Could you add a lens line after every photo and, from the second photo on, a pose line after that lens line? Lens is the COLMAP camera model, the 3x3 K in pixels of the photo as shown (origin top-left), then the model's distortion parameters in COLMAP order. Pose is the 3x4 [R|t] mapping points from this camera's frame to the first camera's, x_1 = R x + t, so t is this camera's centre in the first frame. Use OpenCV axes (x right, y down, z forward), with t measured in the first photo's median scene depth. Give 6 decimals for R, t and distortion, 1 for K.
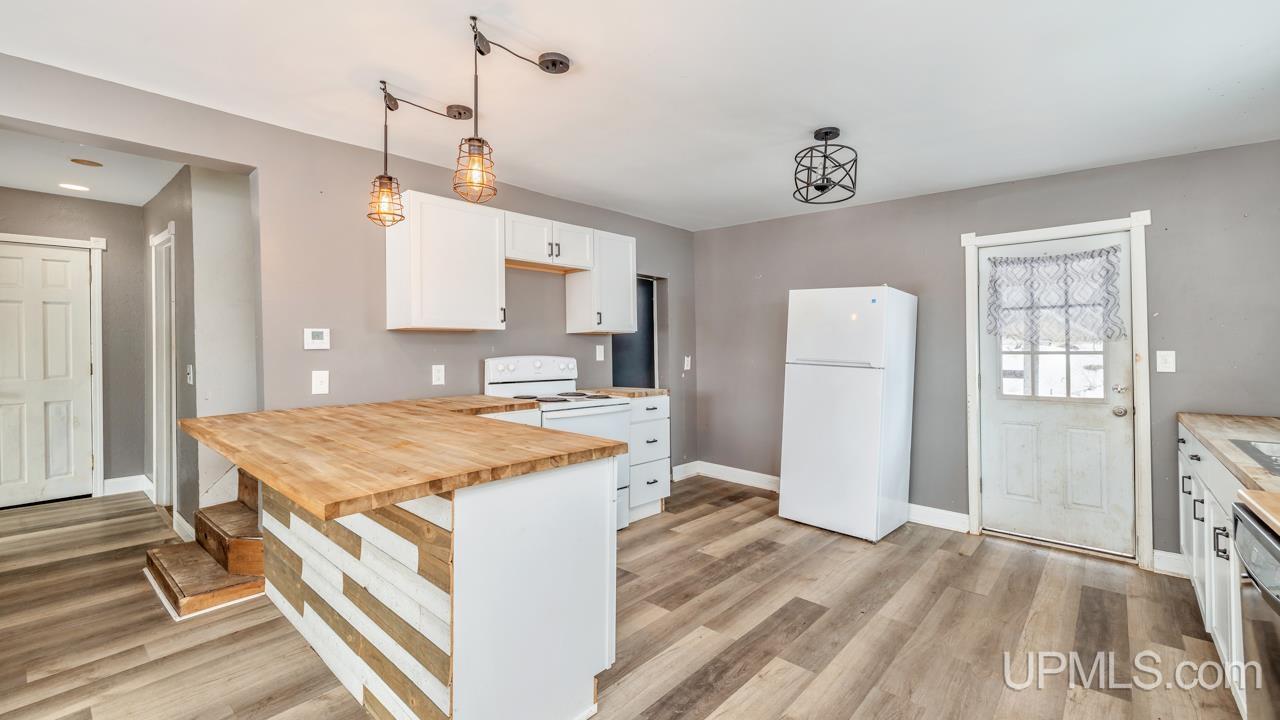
lens RADIAL K [[542.9, 0, 631.5], [0, 542.9, 345.2], [0, 0, 1]] dist [0.001120, 0.000760]
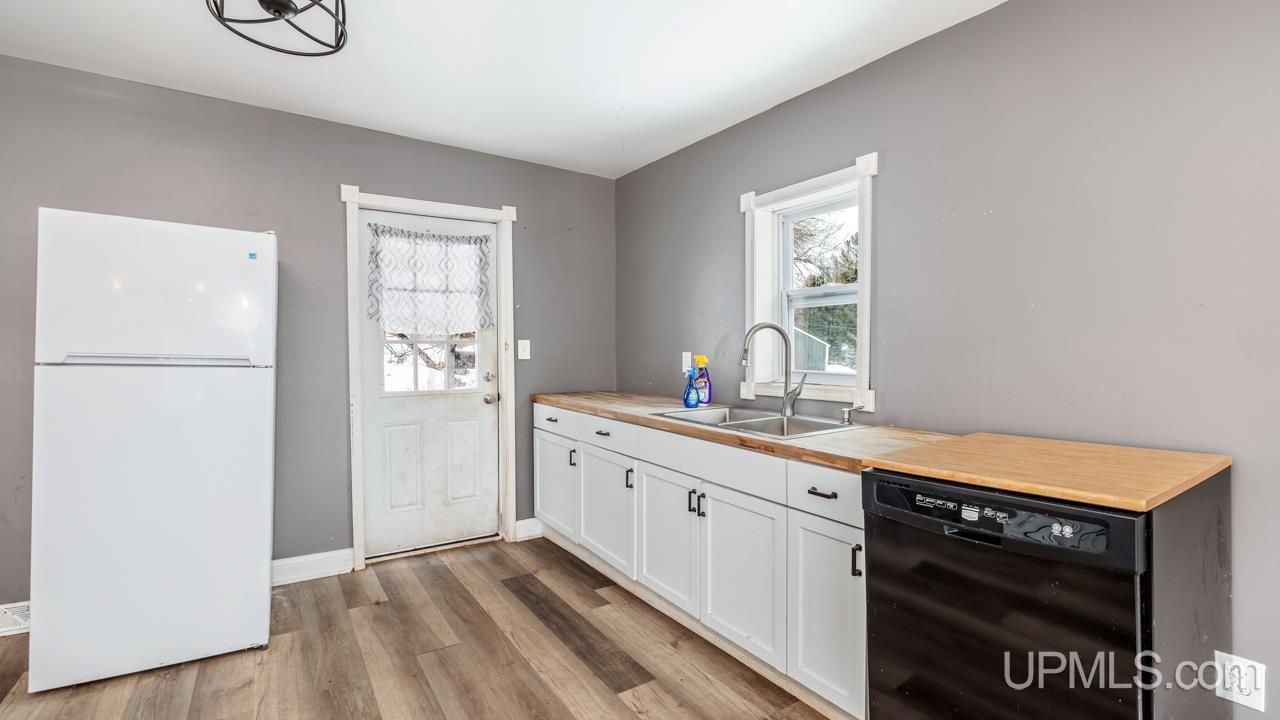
lens RADIAL K [[566.6, 0, 639.0], [0, 566.6, 367.3], [0, 0, 1]] dist [0.000507, 0.000222]
pose [[0.253294, -0.043670, 0.966403, -0.061402], [-0.013521, 0.998723, 0.048674, 0.005751], [-0.967295, -0.025396, 0.252380, 0.435389]]
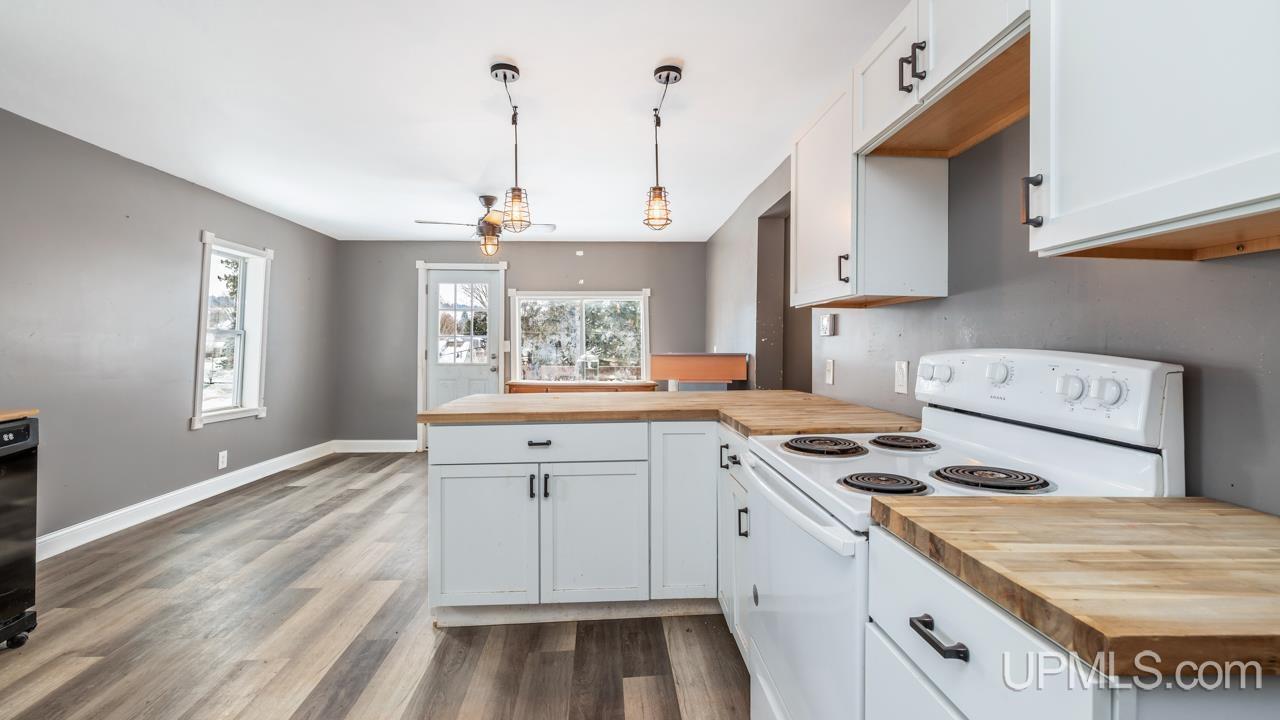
lens RADIAL K [[576.4, 0, 669.6], [0, 576.4, 334.2], [0, 0, 1]] dist [-0.000999, 0.000060]
pose [[-0.685938, -0.007885, -0.727617, 0.279008], [0.006094, 0.999844, -0.016580, 0.015626], [0.727635, -0.015807, -0.685783, 1.207771]]
